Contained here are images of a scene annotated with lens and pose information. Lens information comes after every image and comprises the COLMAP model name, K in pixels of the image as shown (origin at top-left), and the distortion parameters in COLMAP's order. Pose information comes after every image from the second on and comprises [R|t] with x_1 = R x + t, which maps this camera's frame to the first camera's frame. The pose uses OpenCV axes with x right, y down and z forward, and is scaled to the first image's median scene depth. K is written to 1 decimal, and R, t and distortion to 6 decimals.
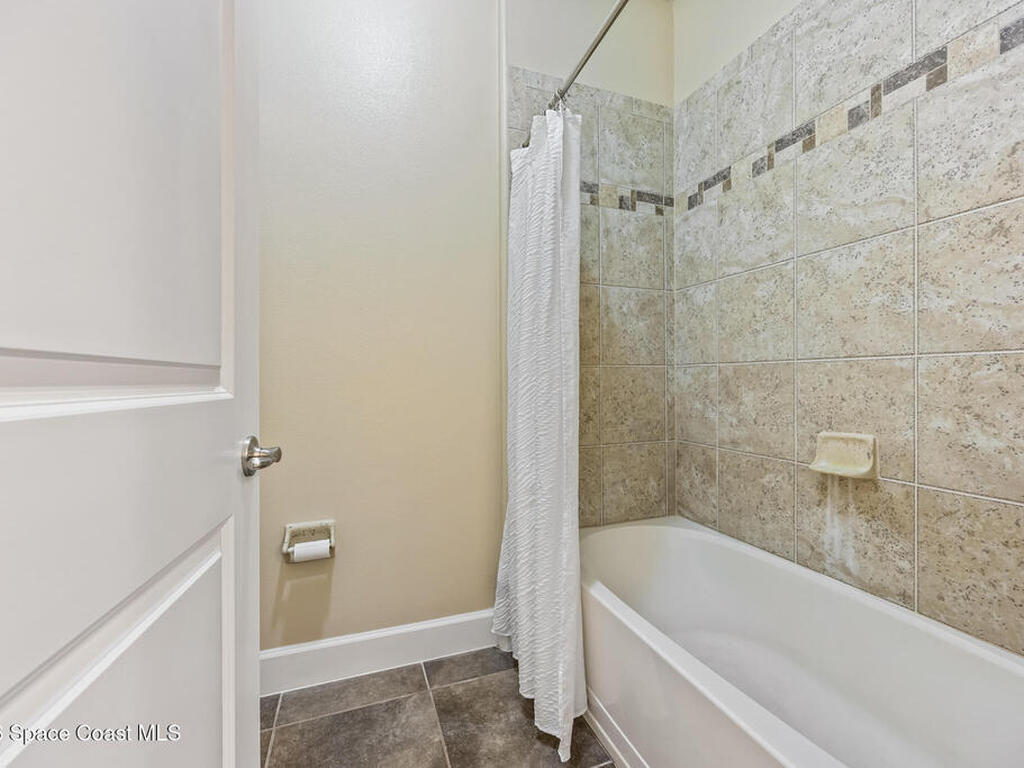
lens RADIAL K [[440.4, 0, 513.4], [0, 440.4, 381.9], [0, 0, 1]] dist [-0.004732, 0.000985]
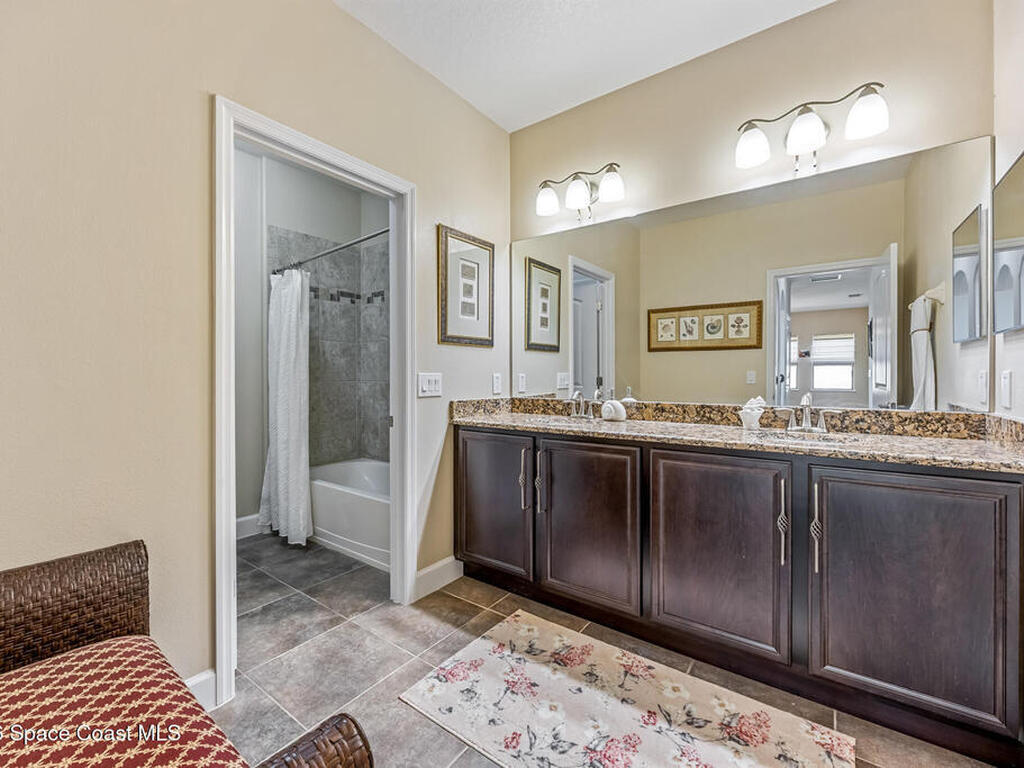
lens RADIAL K [[440.4, 0, 513.9], [0, 440.4, 376.2], [0, 0, 1]] dist [-0.004732, 0.000985]
pose [[0.826904, -0.001265, 0.562342, -0.181220], [-0.000710, 0.999994, 0.003293, -0.069915], [-0.562343, -0.003123, 0.826898, -1.055600]]
